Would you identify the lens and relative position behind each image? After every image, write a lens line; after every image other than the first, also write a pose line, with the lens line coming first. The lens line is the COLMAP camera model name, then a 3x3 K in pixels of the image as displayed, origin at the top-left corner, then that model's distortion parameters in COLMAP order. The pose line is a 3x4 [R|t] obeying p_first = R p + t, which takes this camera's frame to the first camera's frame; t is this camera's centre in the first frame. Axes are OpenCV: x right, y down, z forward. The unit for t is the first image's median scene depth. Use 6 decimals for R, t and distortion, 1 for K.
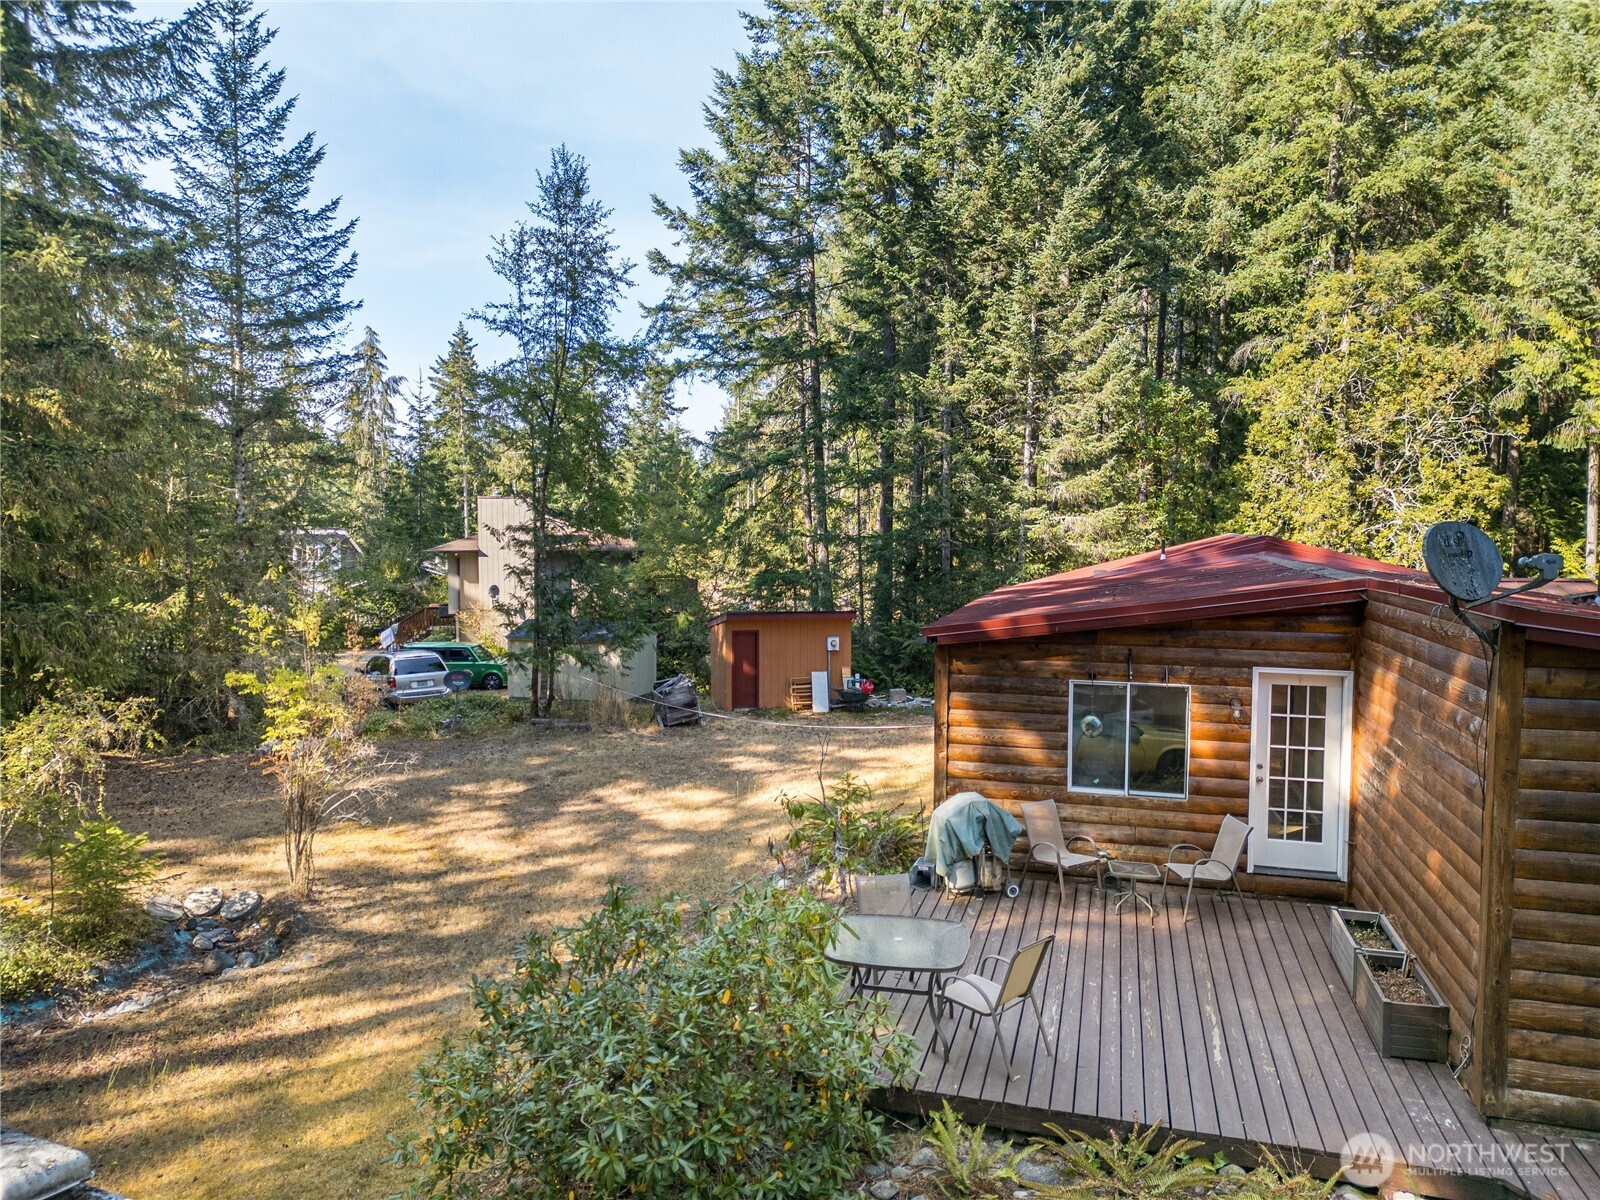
lens RADIAL K [[1128.5, 0, 800.0], [0, 1128.5, 600.0], [0, 0, 1]] dist [0.098014, -0.118505]
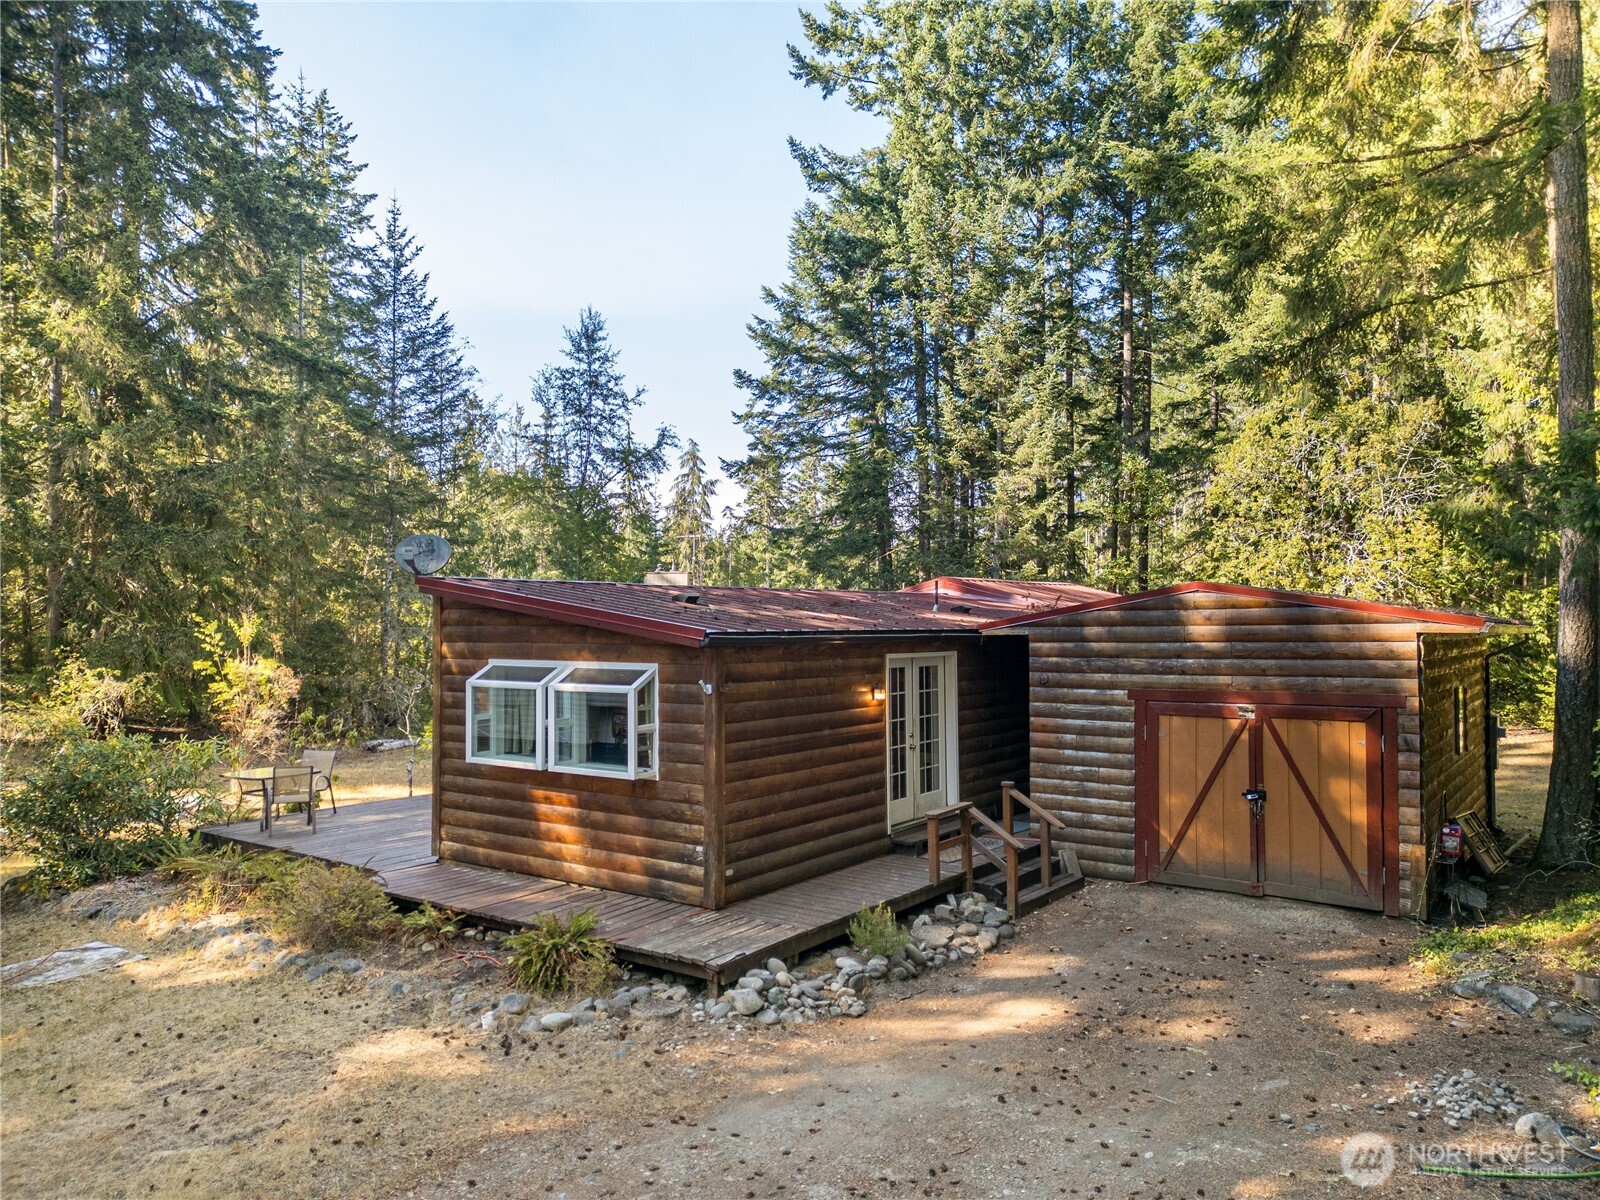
lens RADIAL K [[1128.5, 0, 800.0], [0, 1128.5, 600.0], [0, 0, 1]] dist [0.098014, -0.118505]
pose [[0.942963, -0.010340, -0.332736, 0.421729], [-0.015476, 0.997075, -0.074844, 0.040296], [0.332537, 0.075724, 0.940045, -0.141155]]
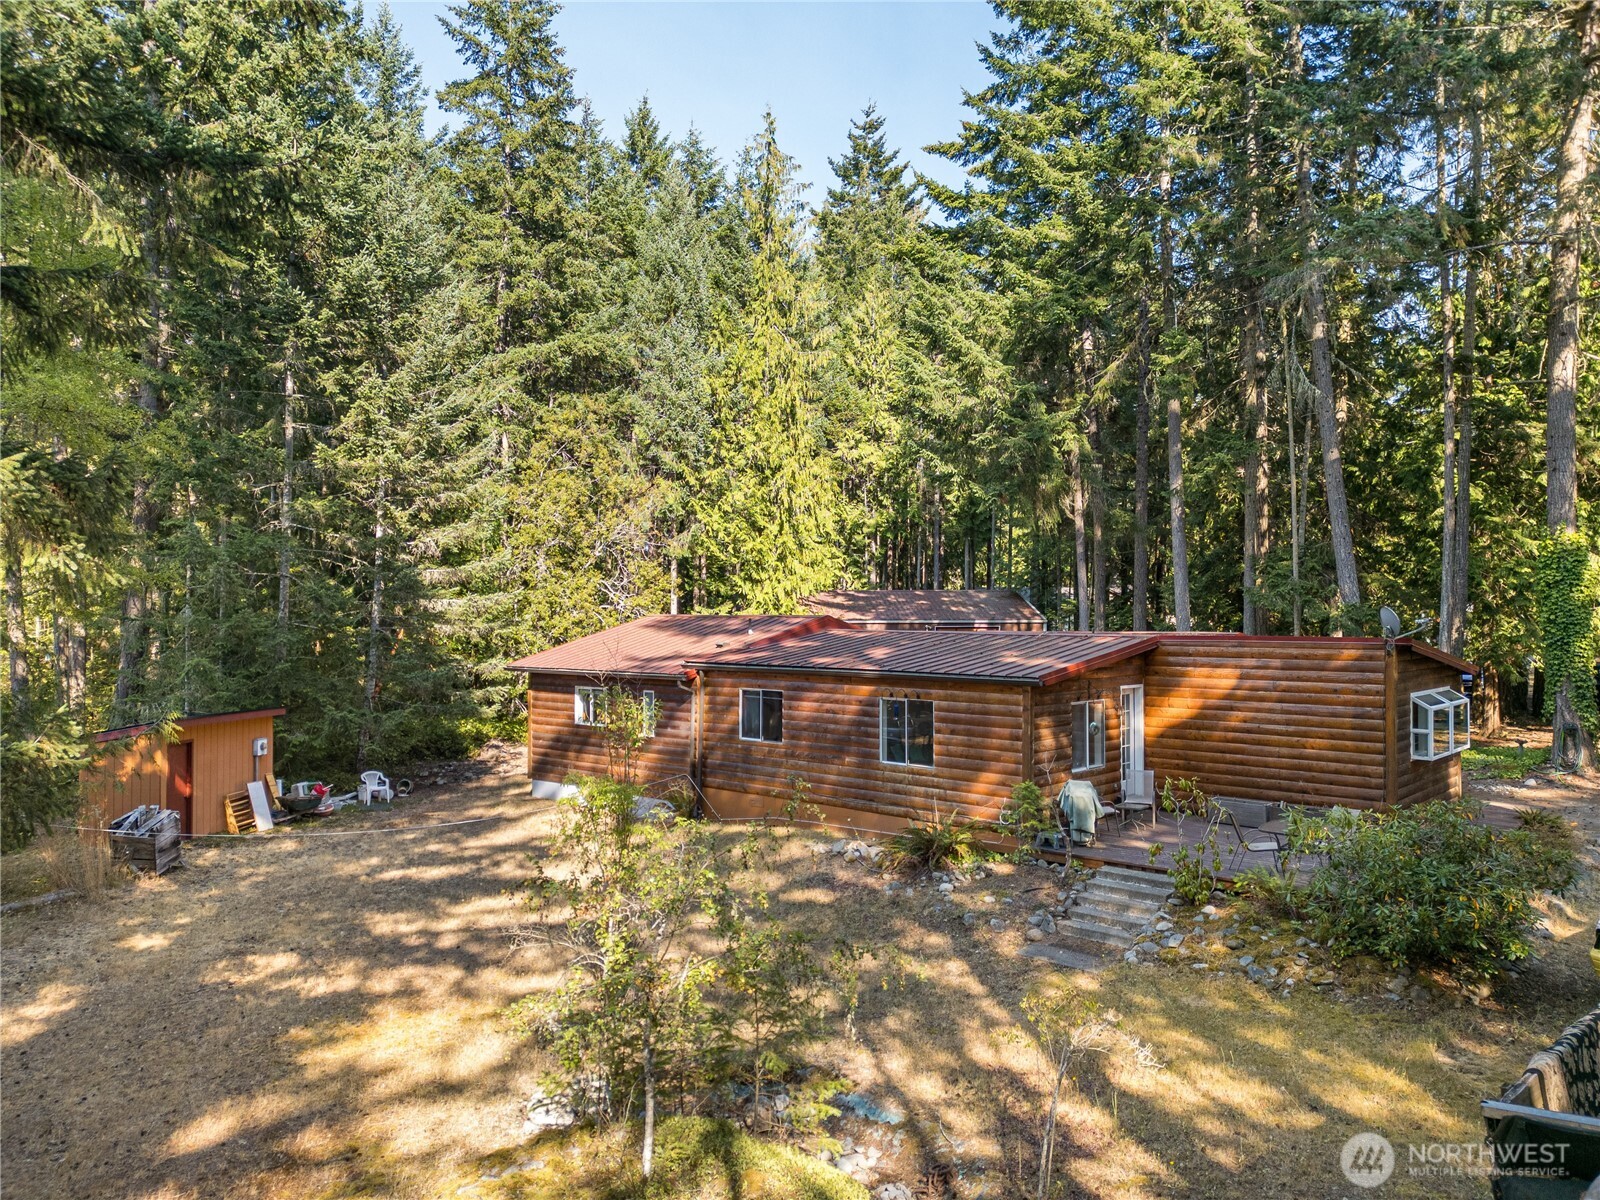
lens RADIAL K [[1128.5, 0, 800.0], [0, 1128.5, 600.0], [0, 0, 1]] dist [0.098014, -0.118505]
pose [[0.454759, 0.002359, 0.890611, -0.618059], [0.060697, 0.997589, -0.033635, -0.019607], [-0.888544, 0.069353, 0.453520, 0.267333]]
